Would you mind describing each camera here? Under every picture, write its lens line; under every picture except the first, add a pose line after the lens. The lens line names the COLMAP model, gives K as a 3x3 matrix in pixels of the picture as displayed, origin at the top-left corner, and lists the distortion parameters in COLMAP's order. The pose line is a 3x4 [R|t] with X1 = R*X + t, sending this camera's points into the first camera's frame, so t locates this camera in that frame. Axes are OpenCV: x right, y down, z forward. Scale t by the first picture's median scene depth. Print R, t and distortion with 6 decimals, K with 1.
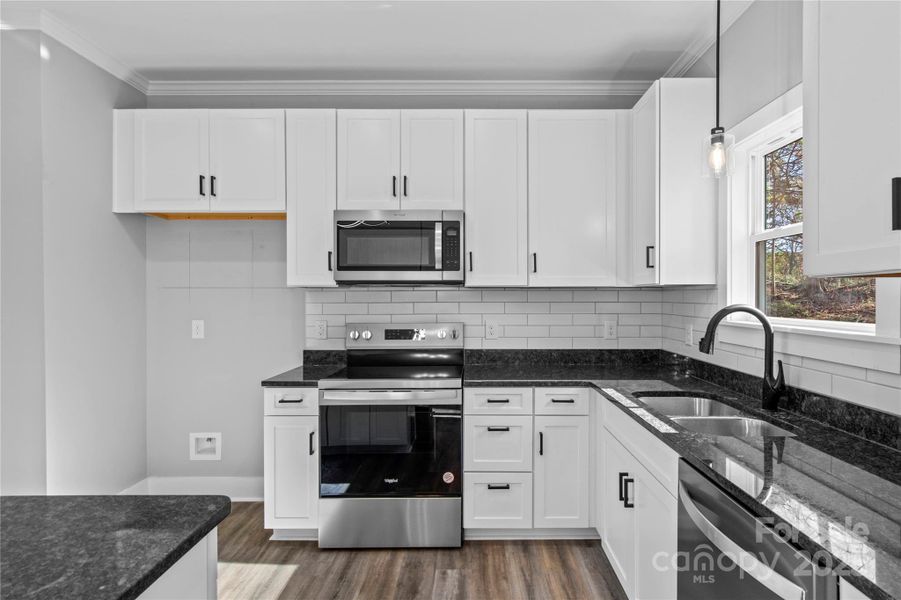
lens RADIAL K [[502.9, 0, 454.7], [0, 502.9, 300.2], [0, 0, 1]] dist [-0.002245, -0.003110]
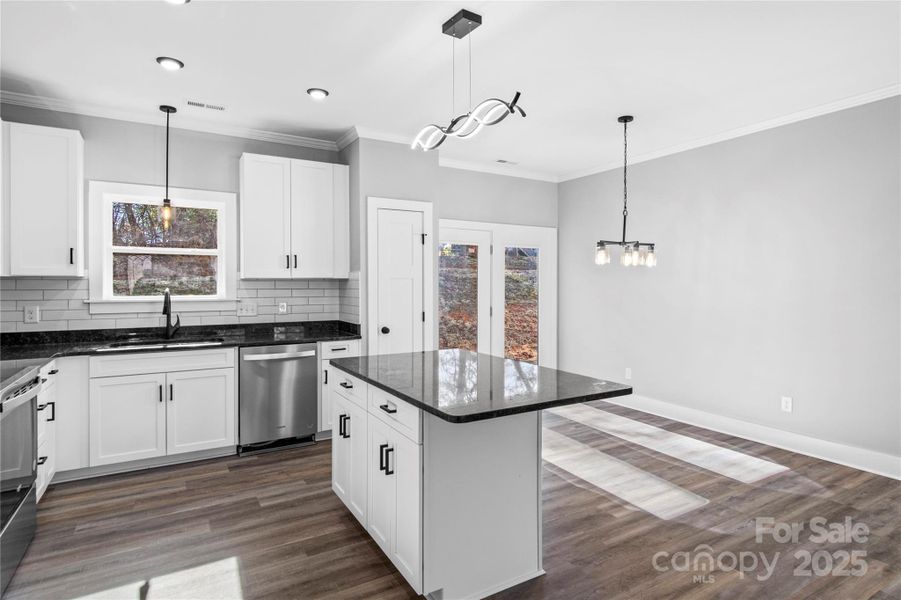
lens RADIAL K [[502.9, 0, 476.7], [0, 502.9, 287.5], [0, 0, 1]] dist [-0.002245, -0.003110]
pose [[-0.508261, -0.007425, 0.861171, -1.292482], [0.004911, 0.999922, 0.011520, -0.010119], [-0.861189, 0.010084, -0.508185, 0.714644]]
